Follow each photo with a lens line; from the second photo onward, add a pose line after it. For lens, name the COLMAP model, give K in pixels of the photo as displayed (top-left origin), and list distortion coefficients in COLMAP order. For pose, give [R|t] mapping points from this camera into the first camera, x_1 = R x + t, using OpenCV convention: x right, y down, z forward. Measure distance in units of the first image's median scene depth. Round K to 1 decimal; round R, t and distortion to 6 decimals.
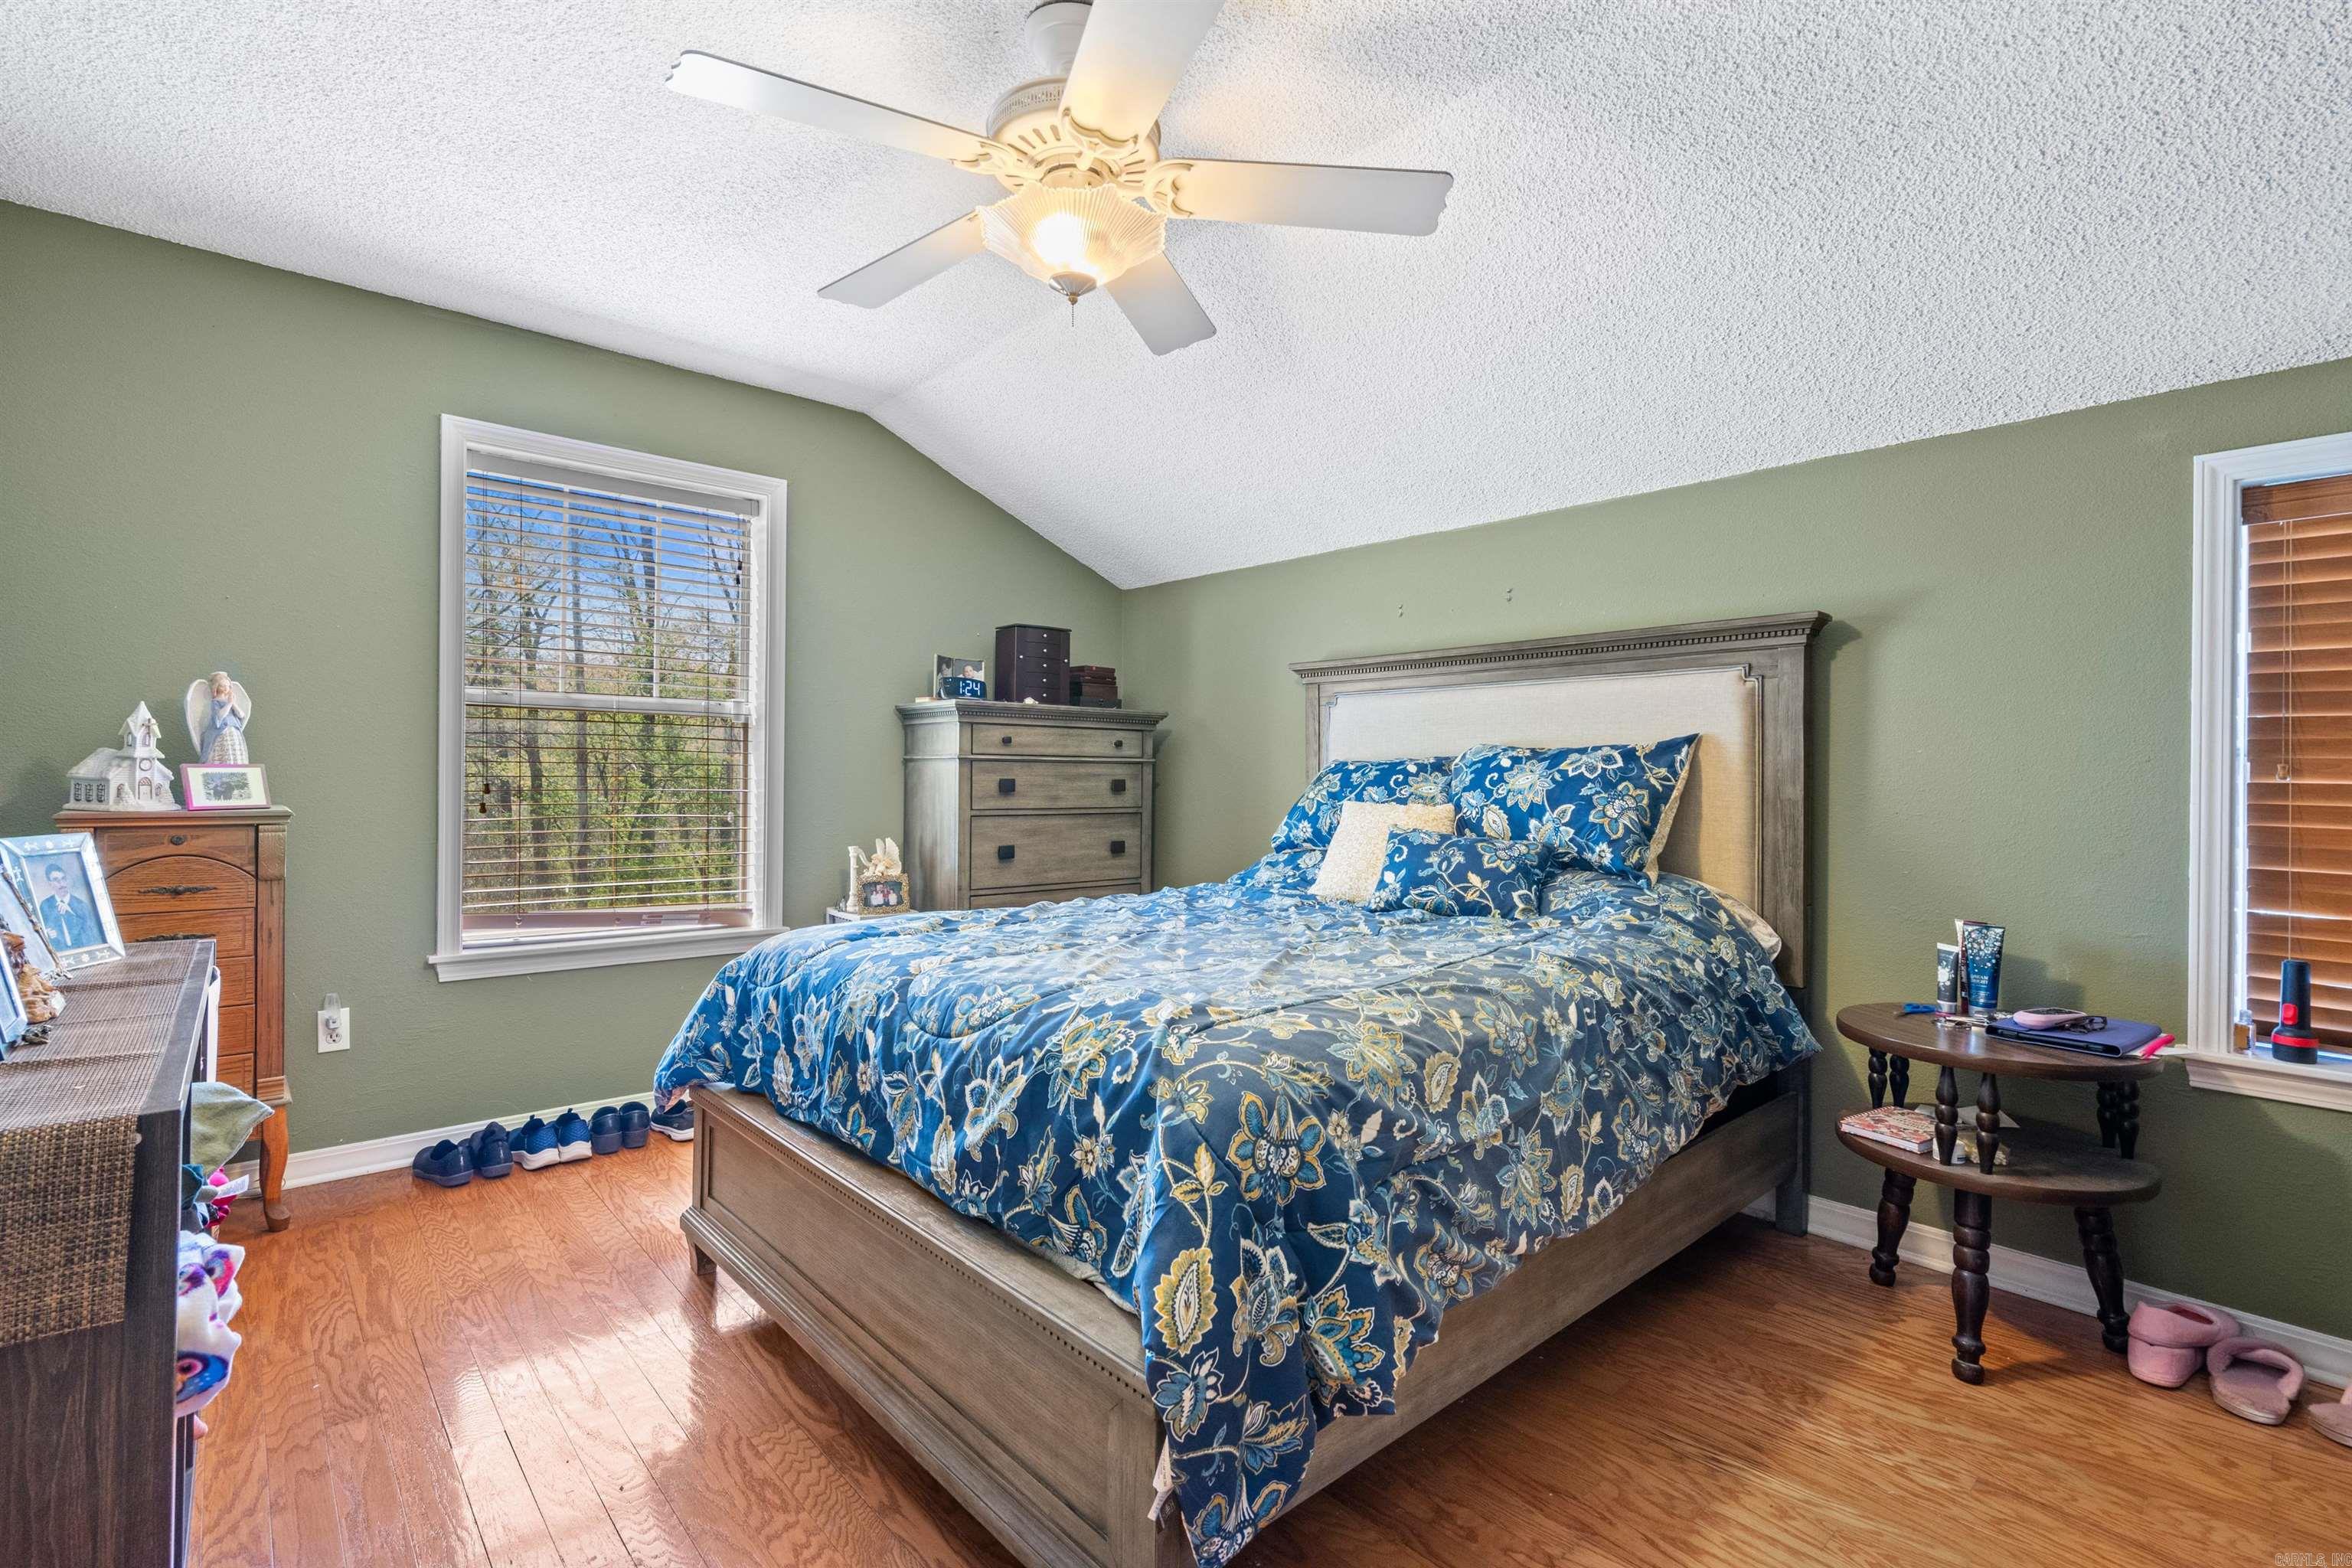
lens RADIAL K [[1074.8, 0, 1174.8], [0, 1074.8, 776.4], [0, 0, 1]] dist [0.000326, 0.000595]
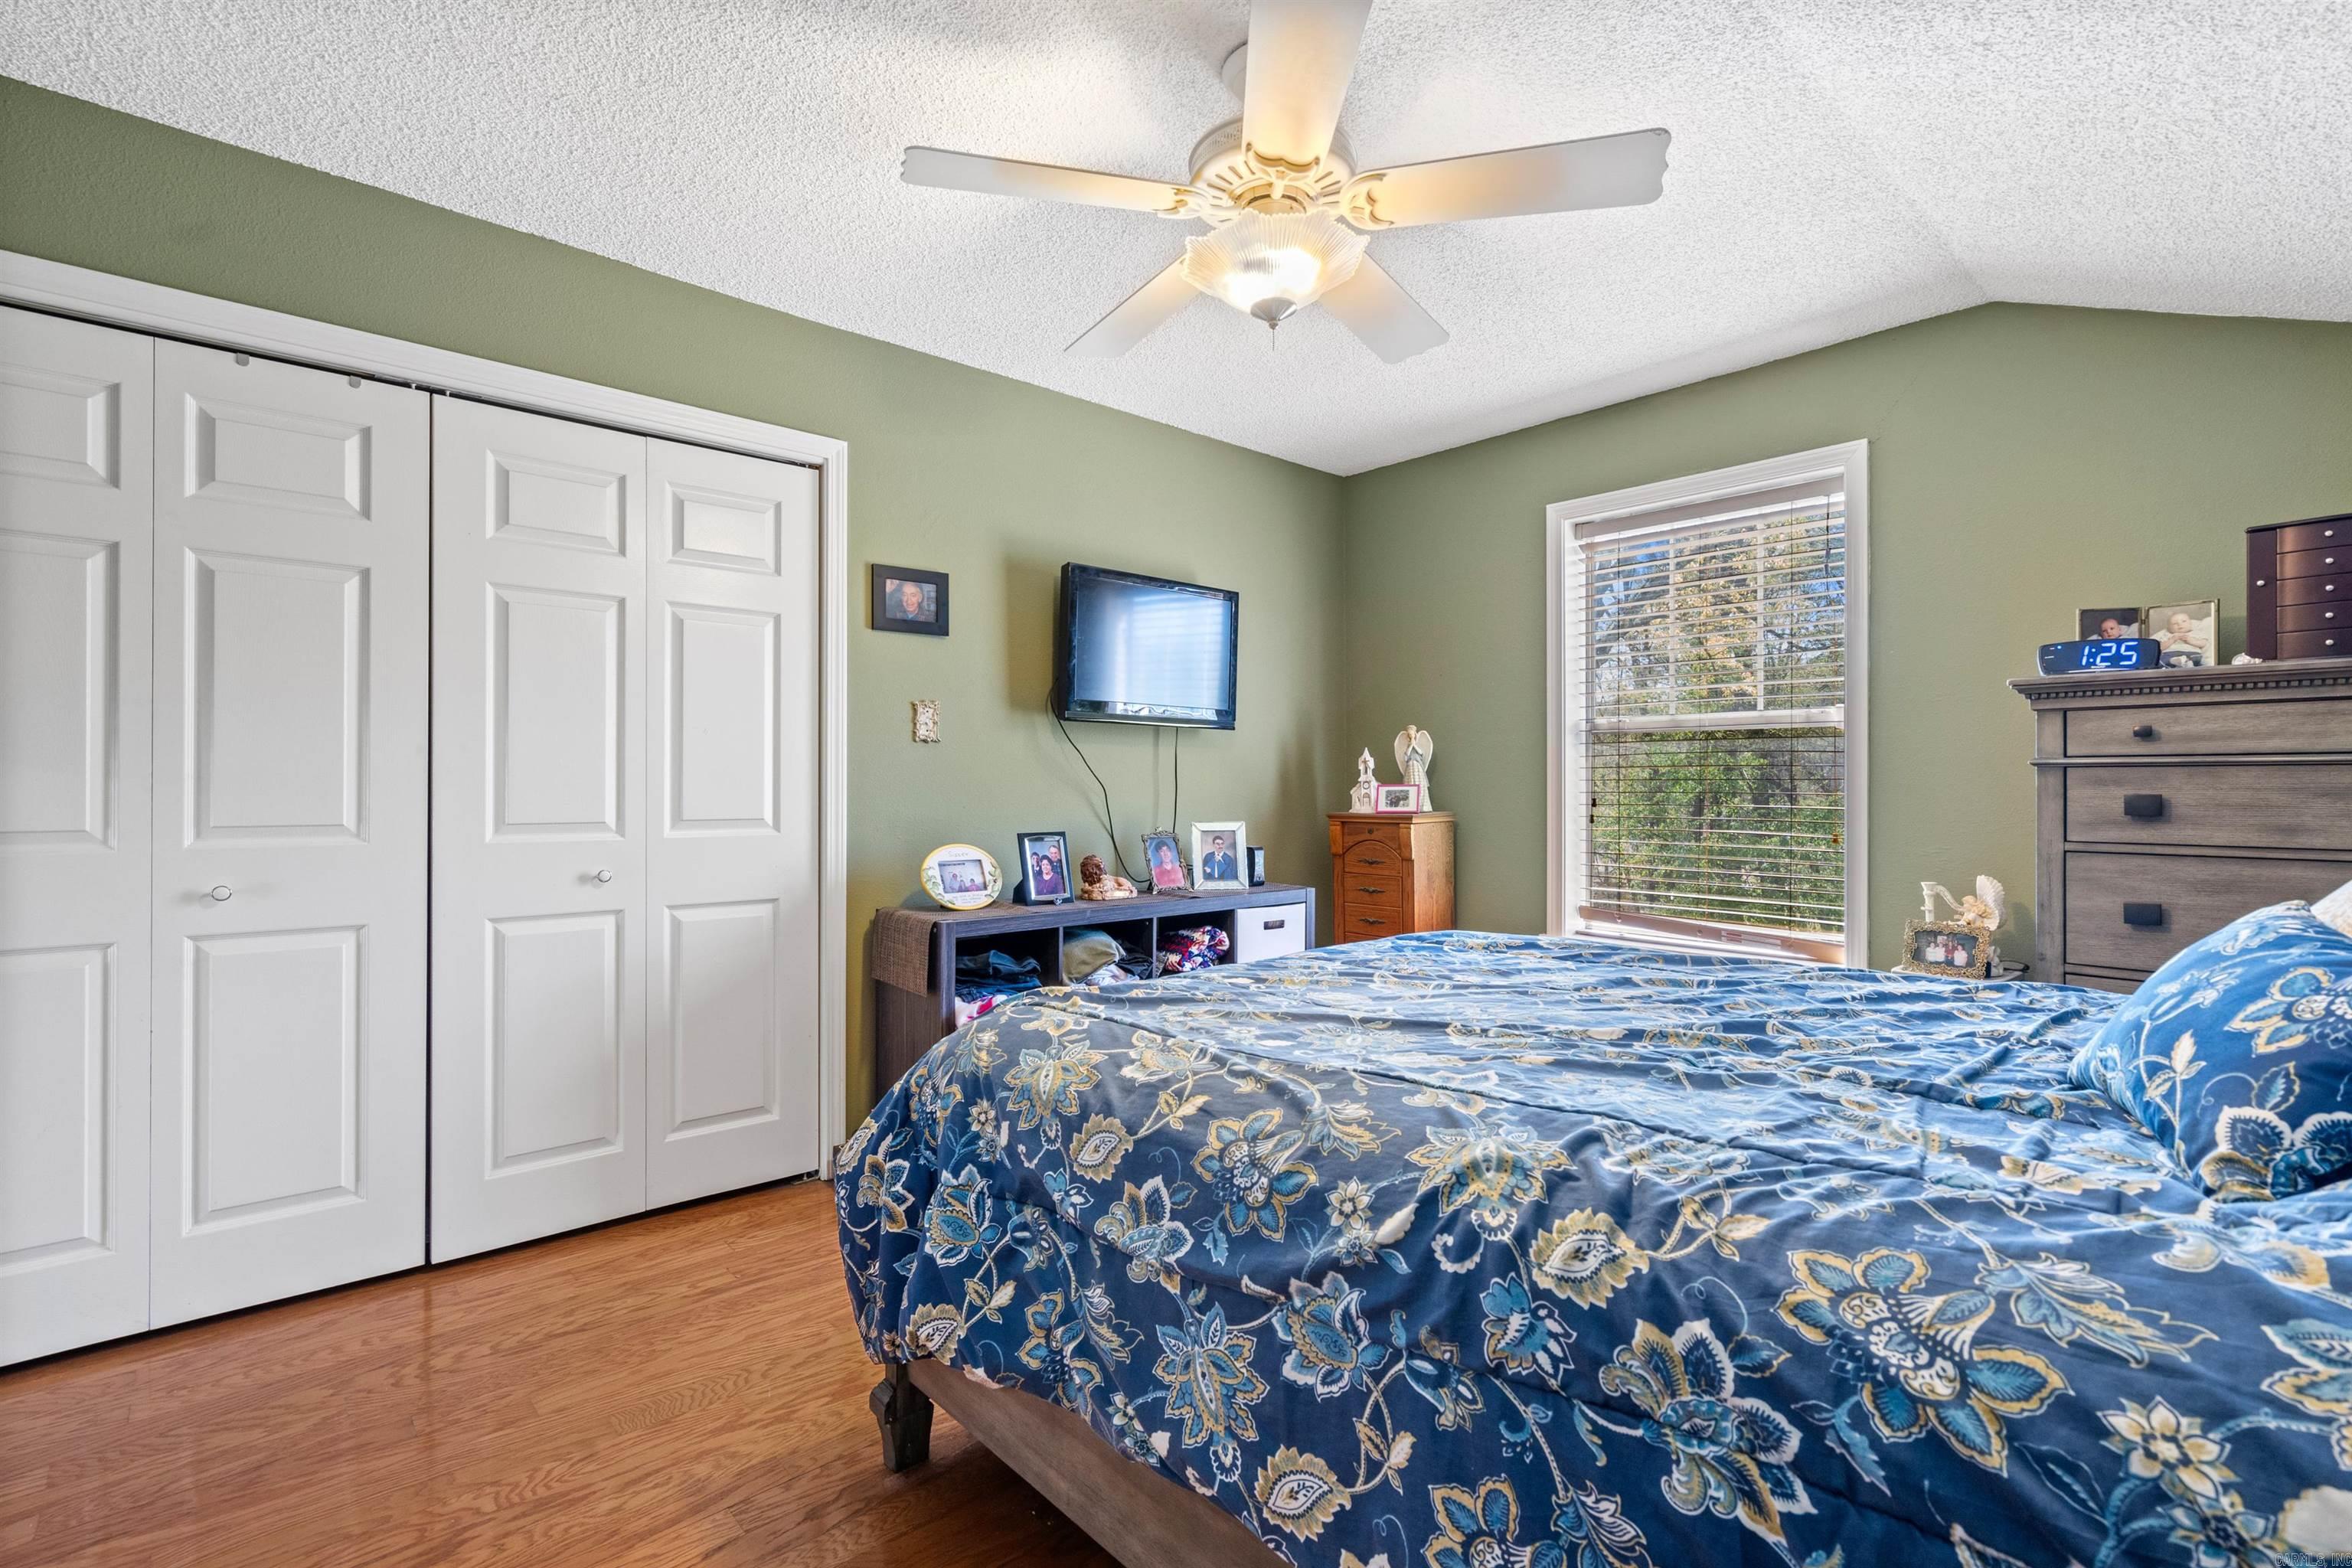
lens RADIAL K [[1074.8, 0, 1175.3], [0, 1074.8, 784.4], [0, 0, 1]] dist [0.000326, 0.000595]
pose [[0.003083, -0.010975, -0.999935, 0.480558], [-0.001617, 0.999938, -0.010980, 0.004282], [0.999994, 0.001651, 0.003065, 0.467242]]
